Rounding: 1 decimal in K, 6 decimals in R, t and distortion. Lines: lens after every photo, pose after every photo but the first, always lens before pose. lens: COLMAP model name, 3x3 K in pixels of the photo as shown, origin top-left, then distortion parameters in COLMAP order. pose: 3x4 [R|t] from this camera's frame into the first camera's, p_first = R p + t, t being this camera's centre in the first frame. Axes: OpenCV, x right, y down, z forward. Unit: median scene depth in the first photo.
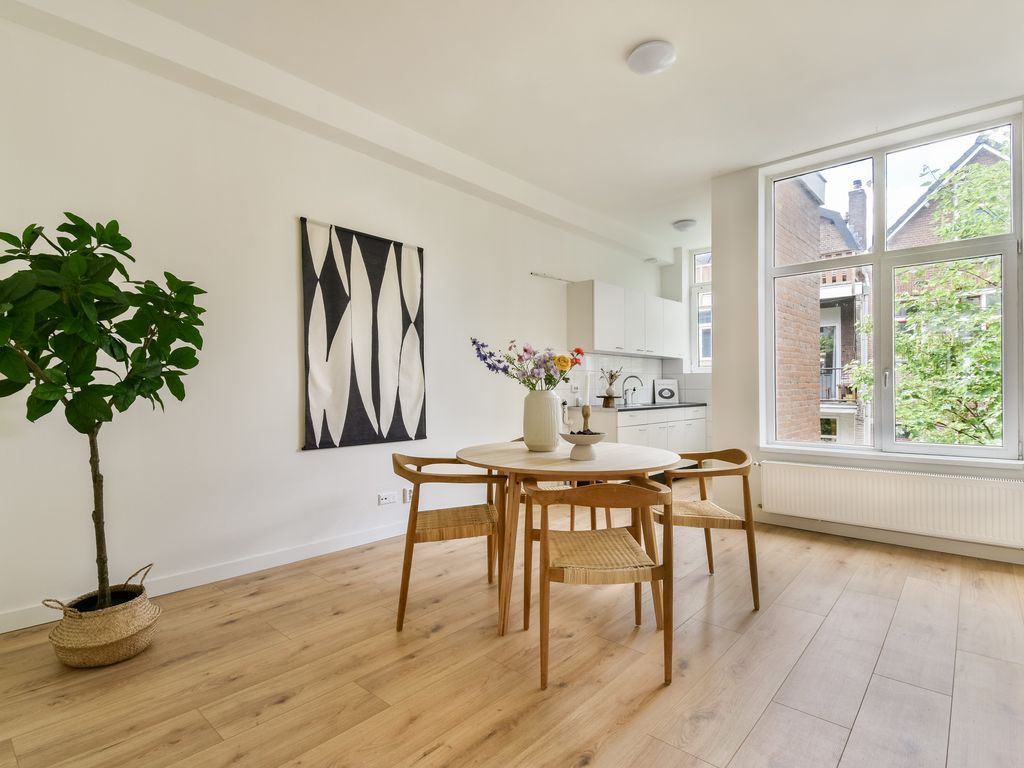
lens RADIAL K [[526.0, 0, 512.0], [0, 526.0, 380.5], [0, 0, 1]] dist [0.026475, -0.000339]
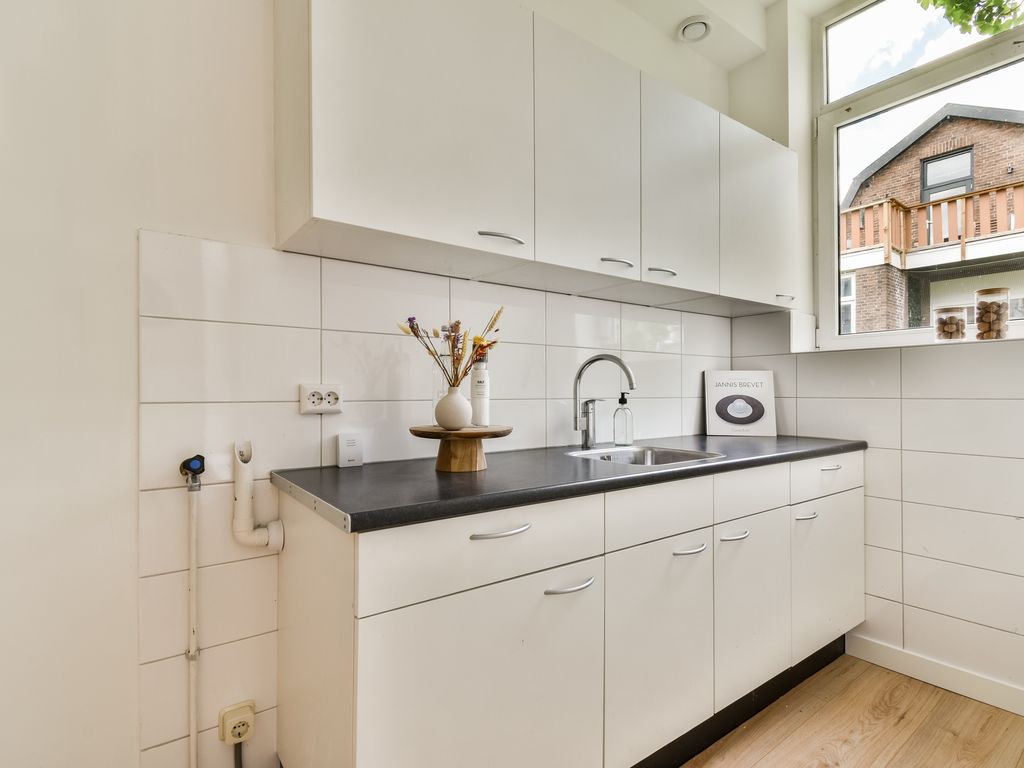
lens RADIAL K [[526.0, 0, 512.0], [0, 526.0, 380.5], [0, 0, 1]] dist [0.026475, -0.000339]
pose [[0.980449, 0.004828, -0.196713, 0.216591], [-0.004956, 0.999988, -0.000158, 0.005760], [0.196710, 0.001130, 0.980461, 0.631495]]
